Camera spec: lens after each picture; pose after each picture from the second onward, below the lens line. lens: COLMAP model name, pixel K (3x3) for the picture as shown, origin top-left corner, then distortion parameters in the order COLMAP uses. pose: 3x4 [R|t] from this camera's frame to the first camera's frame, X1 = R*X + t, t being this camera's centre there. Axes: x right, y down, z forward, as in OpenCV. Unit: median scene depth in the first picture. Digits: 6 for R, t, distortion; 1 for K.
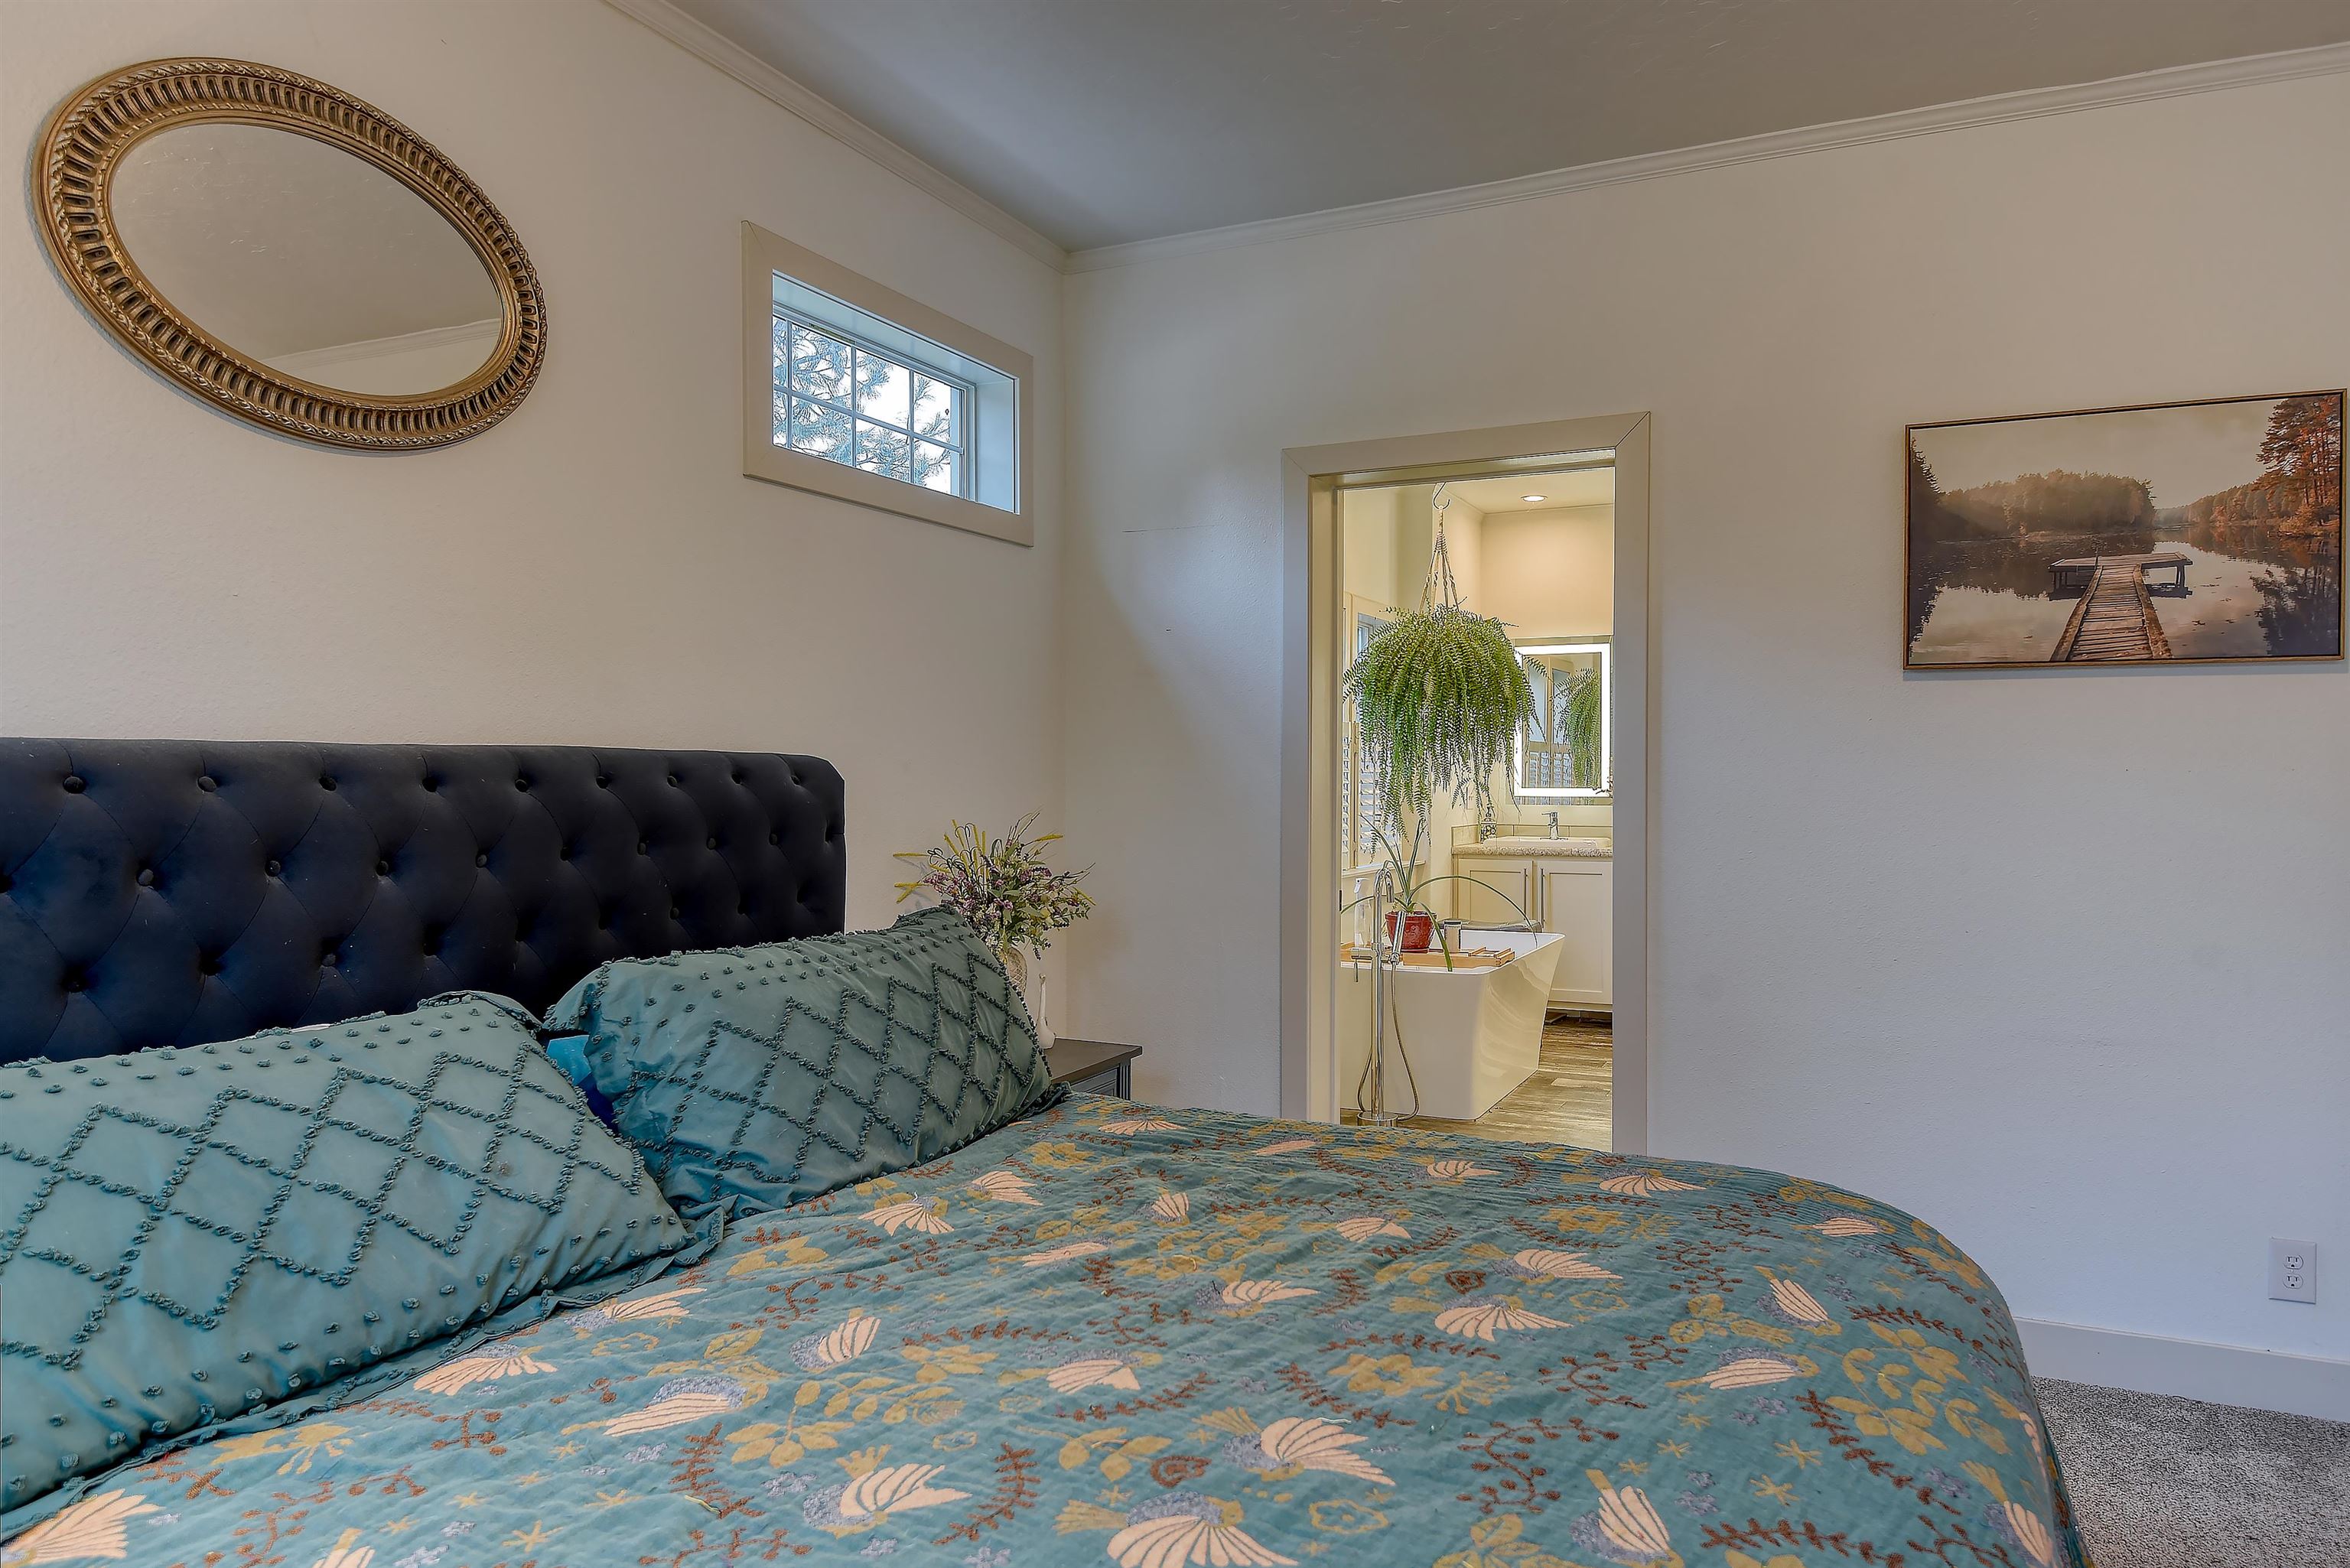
lens RADIAL K [[1434.6, 0, 1230.3], [0, 1434.6, 767.1], [0, 0, 1]] dist [-0.017525, -0.001485]
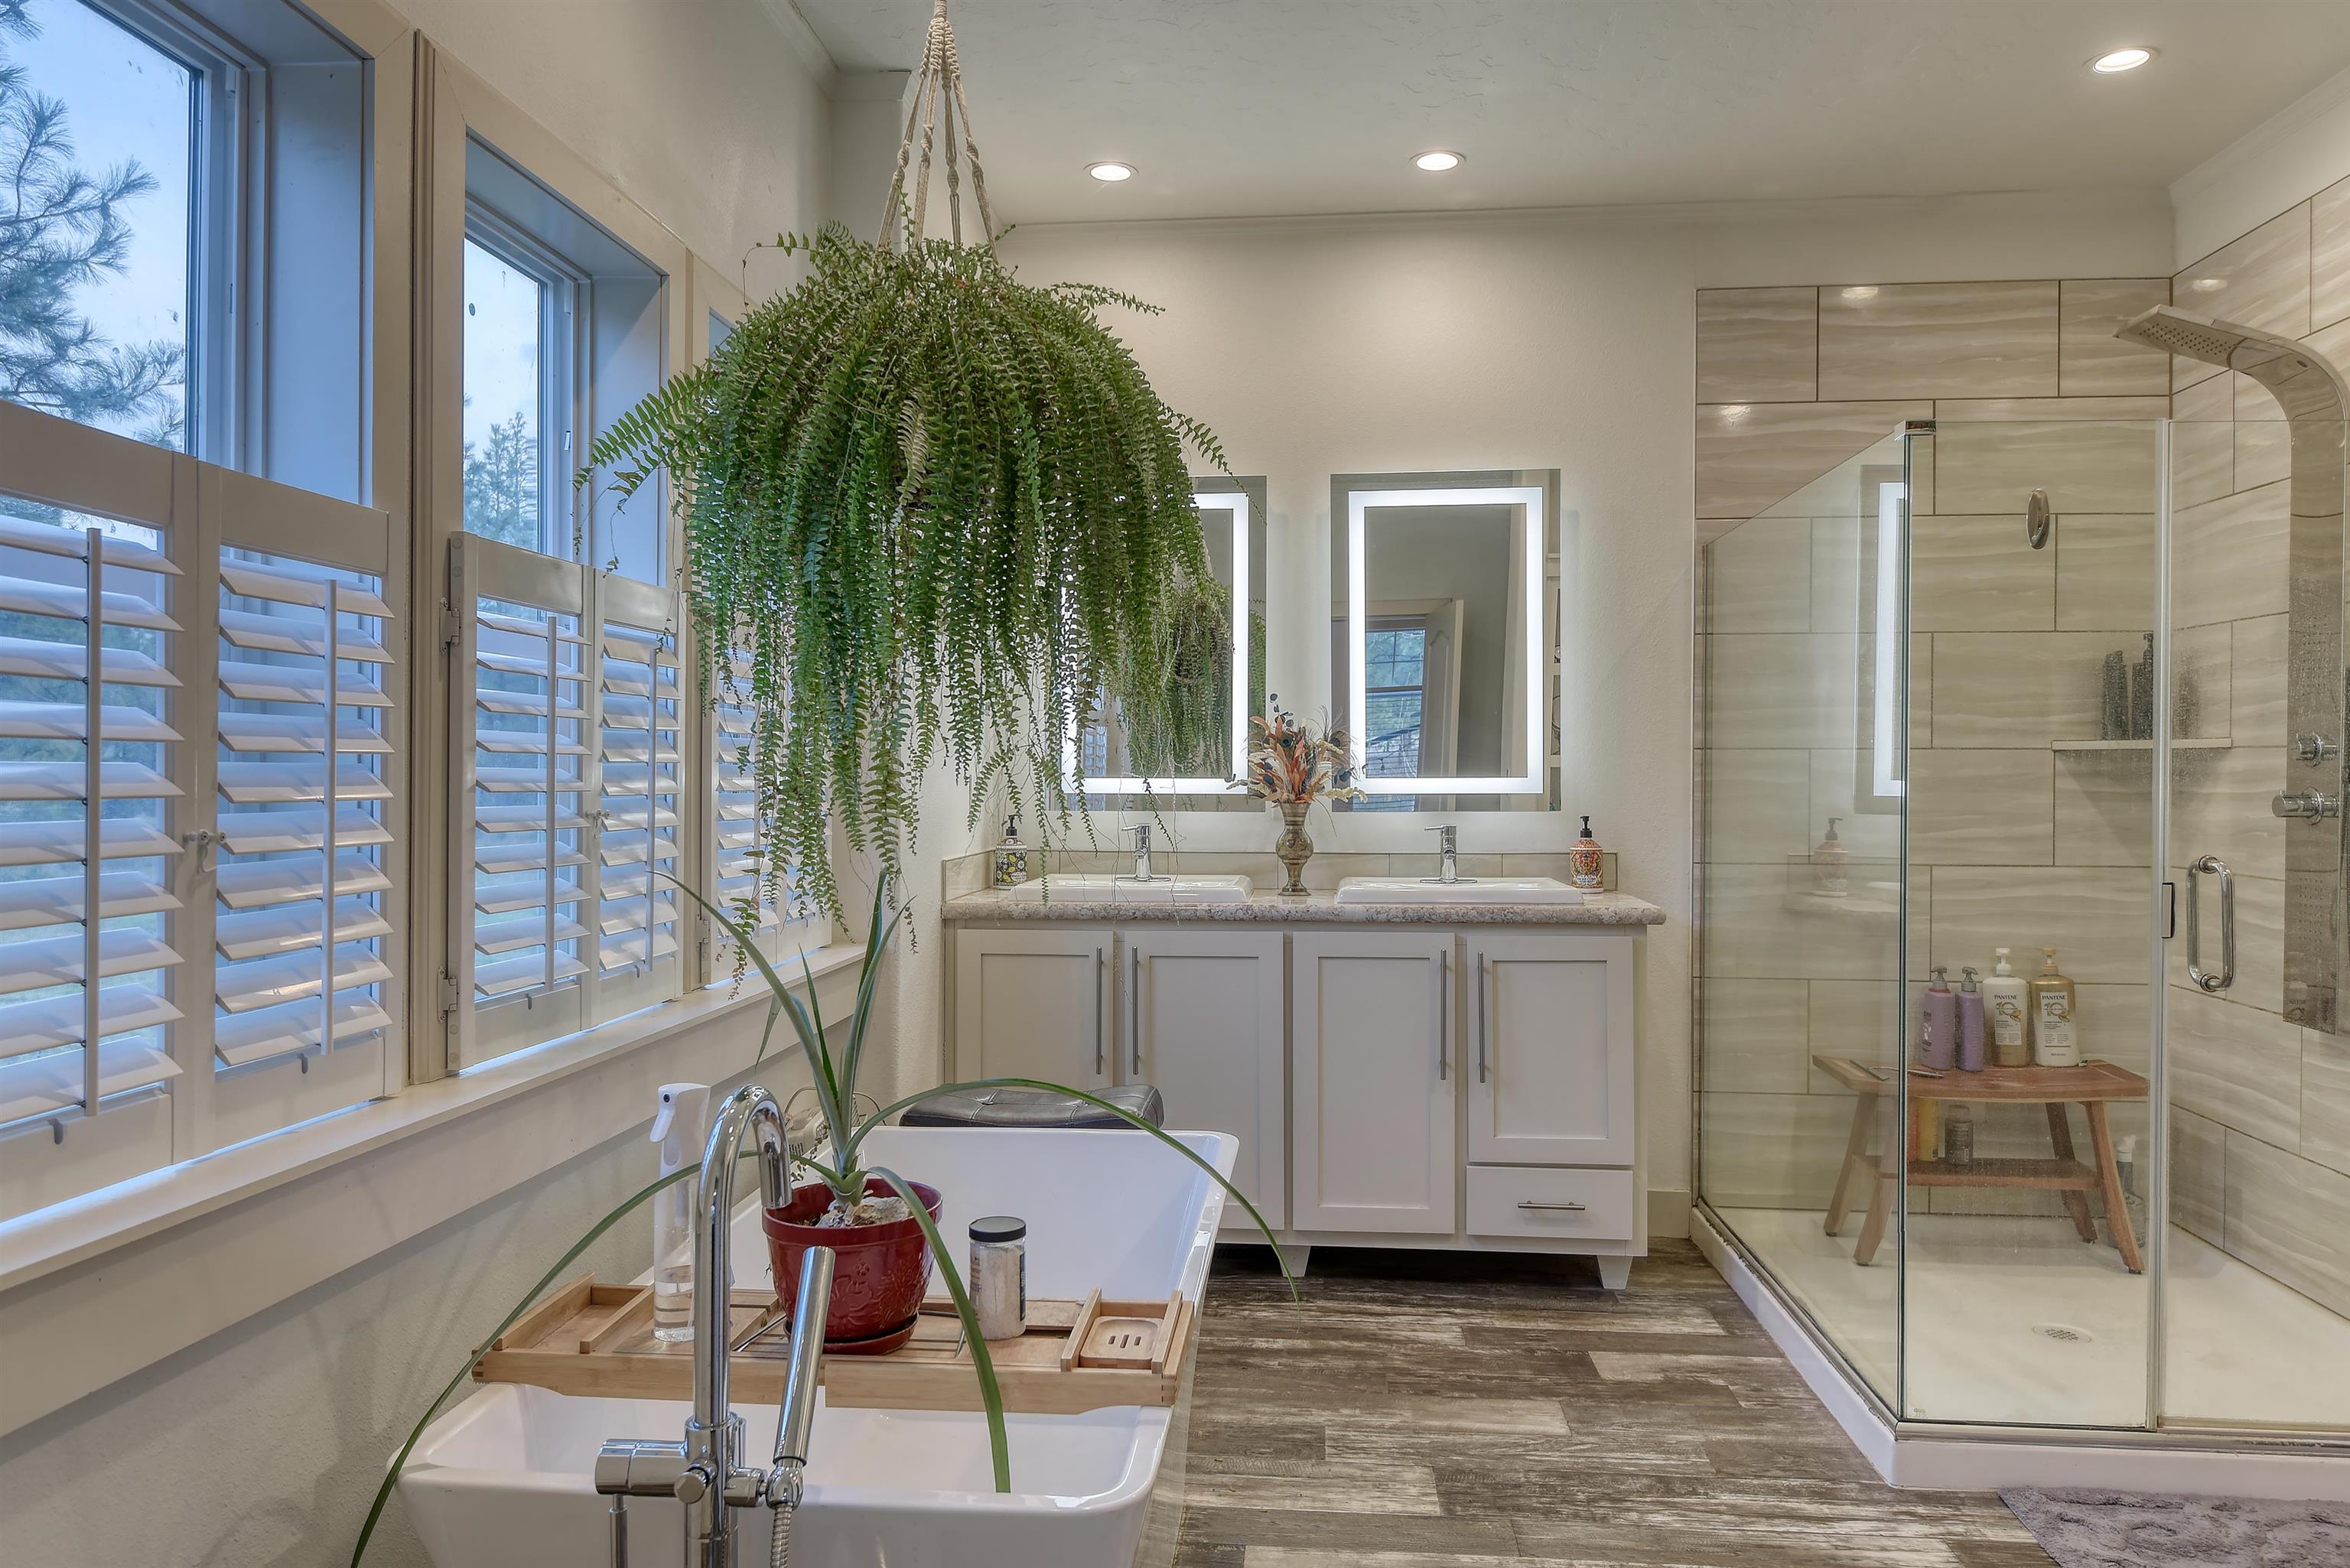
lens RADIAL K [[1595.8, 0, 1175.0], [0, 1595.8, 784.0], [0, 0, 1]] dist [-0.003372, -0.000381]
pose [[0.947487, -0.001445, 0.319790, 0.078300], [-0.003740, 0.999871, 0.015600, 0.010988], [-0.319772, -0.015977, 0.947360, 0.627132]]
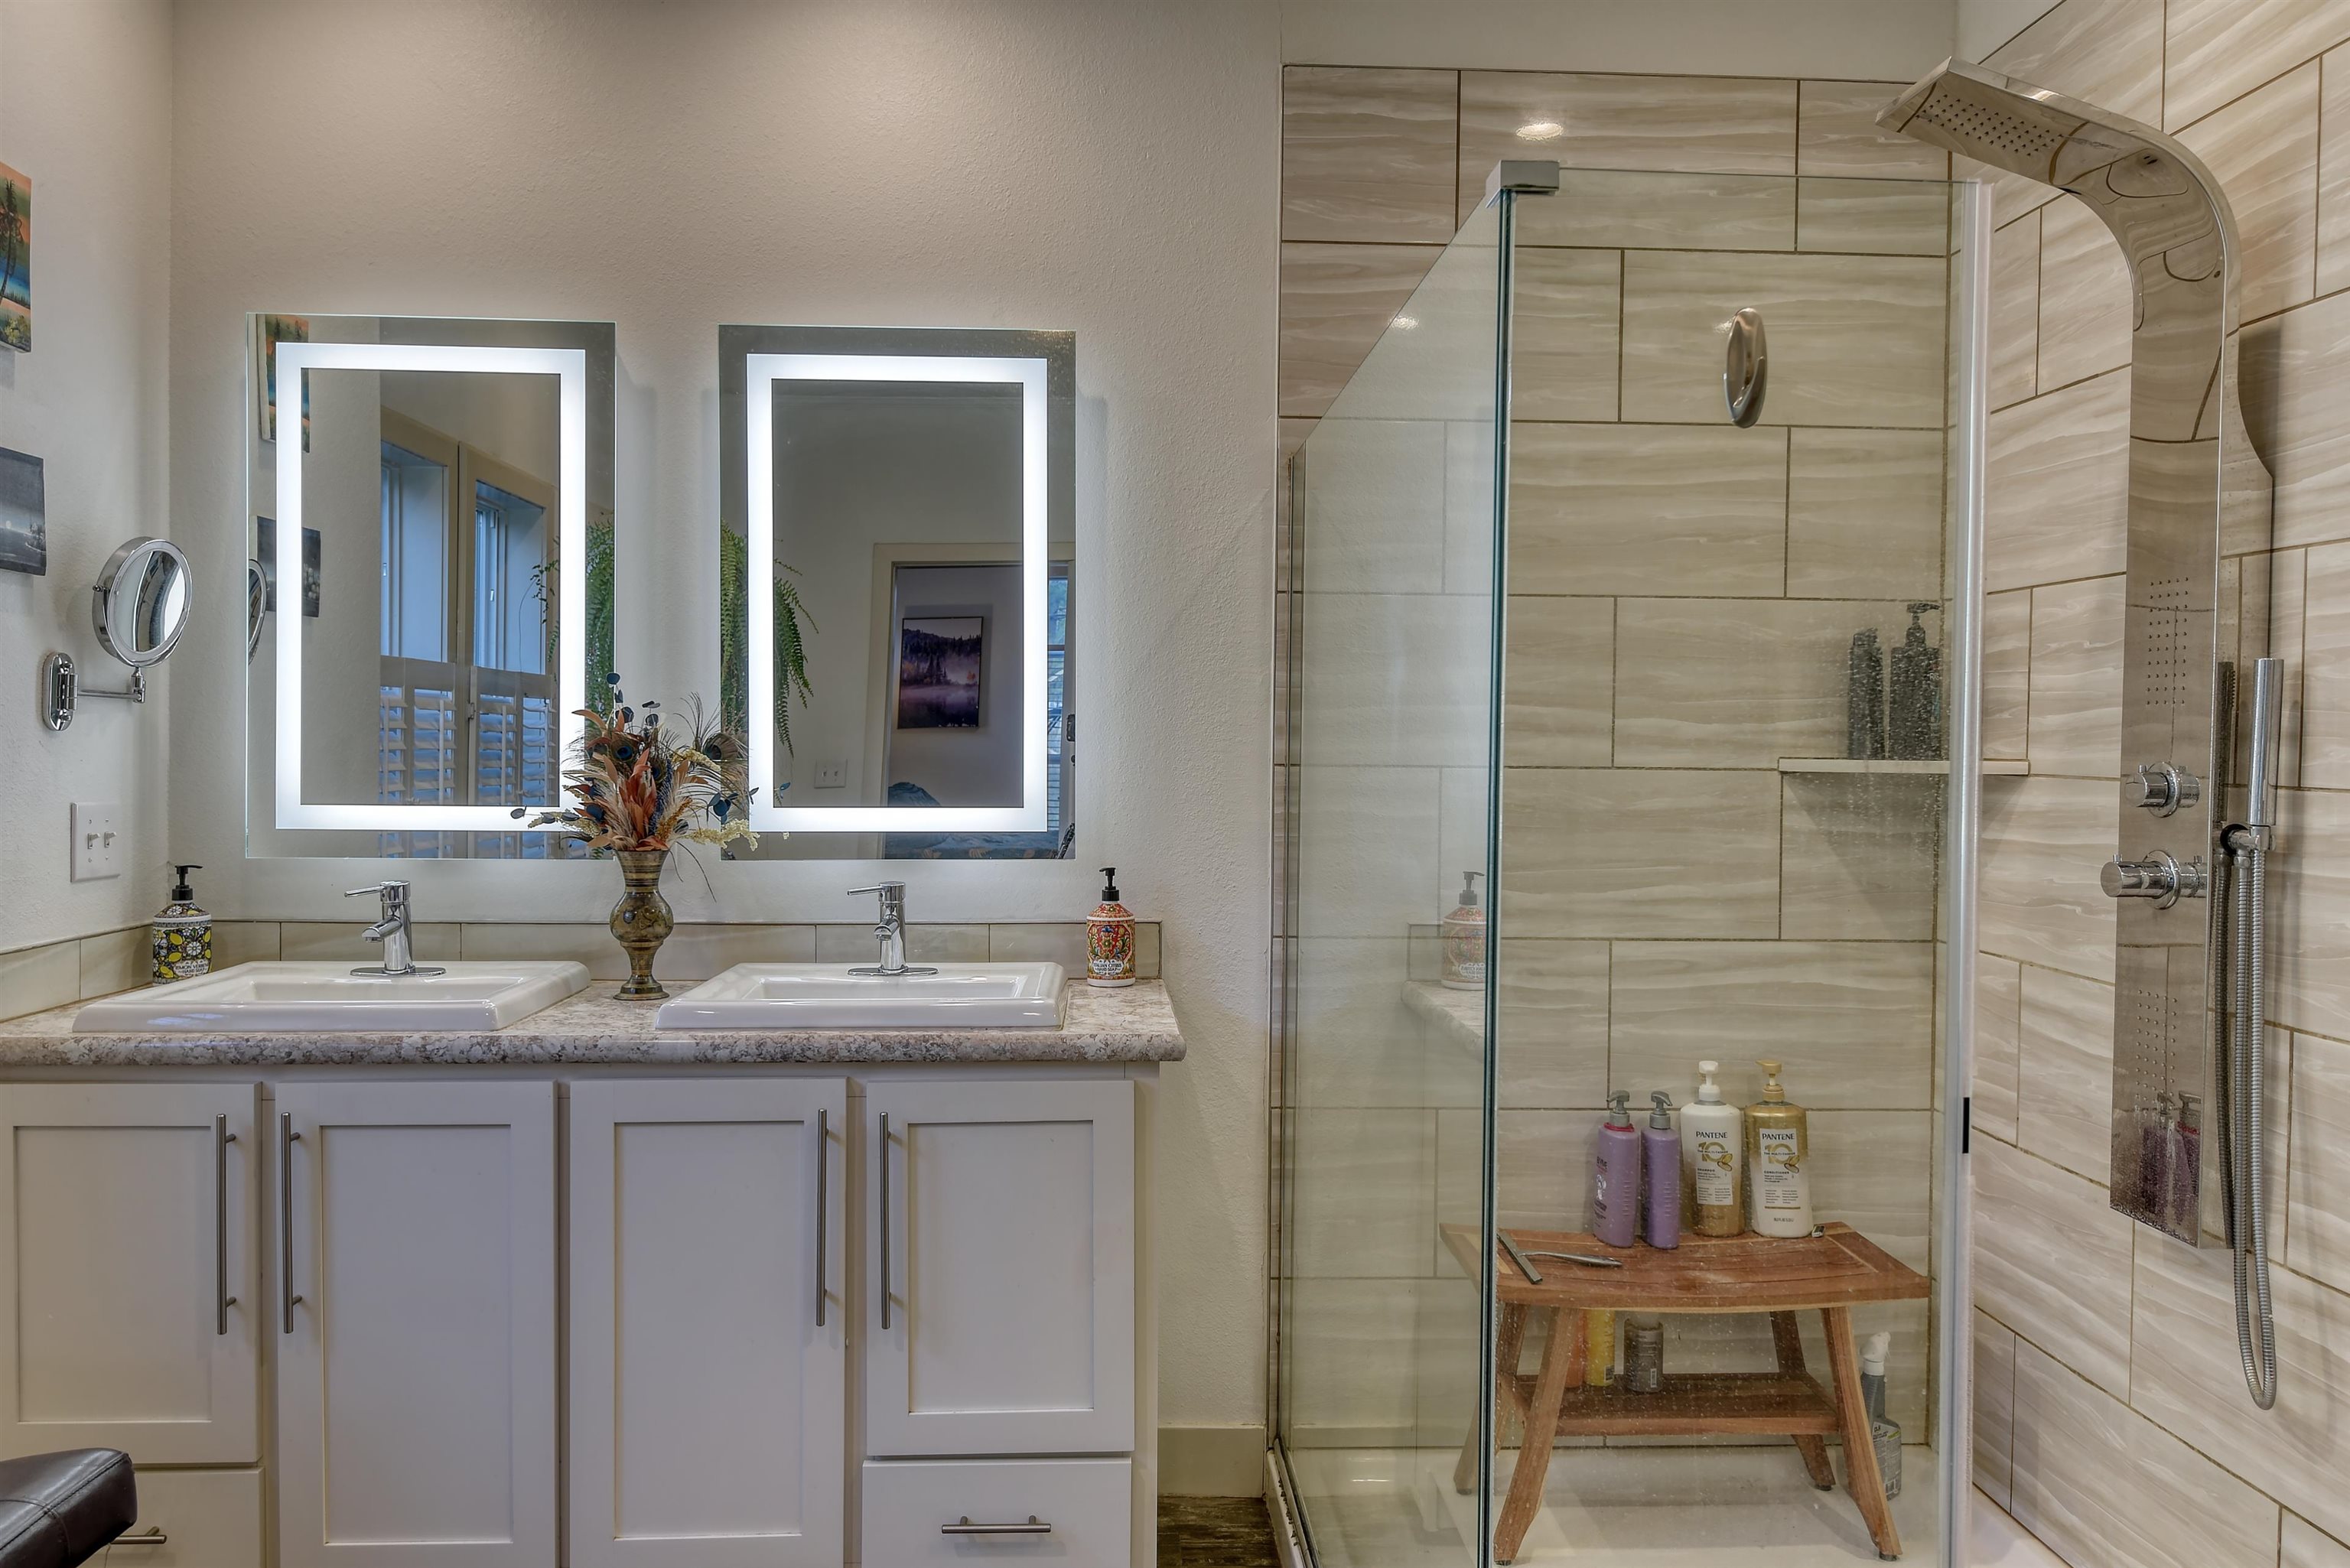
lens RADIAL K [[1638.4, 0, 1190.1], [0, 1638.4, 779.3], [0, 0, 1]] dist [0.008040, -0.006460]
pose [[0.886638, -0.002610, 0.462456, 0.282495], [-0.012720, 0.999468, 0.030028, -0.004736], [-0.462289, -0.032506, 0.886133, 0.812685]]
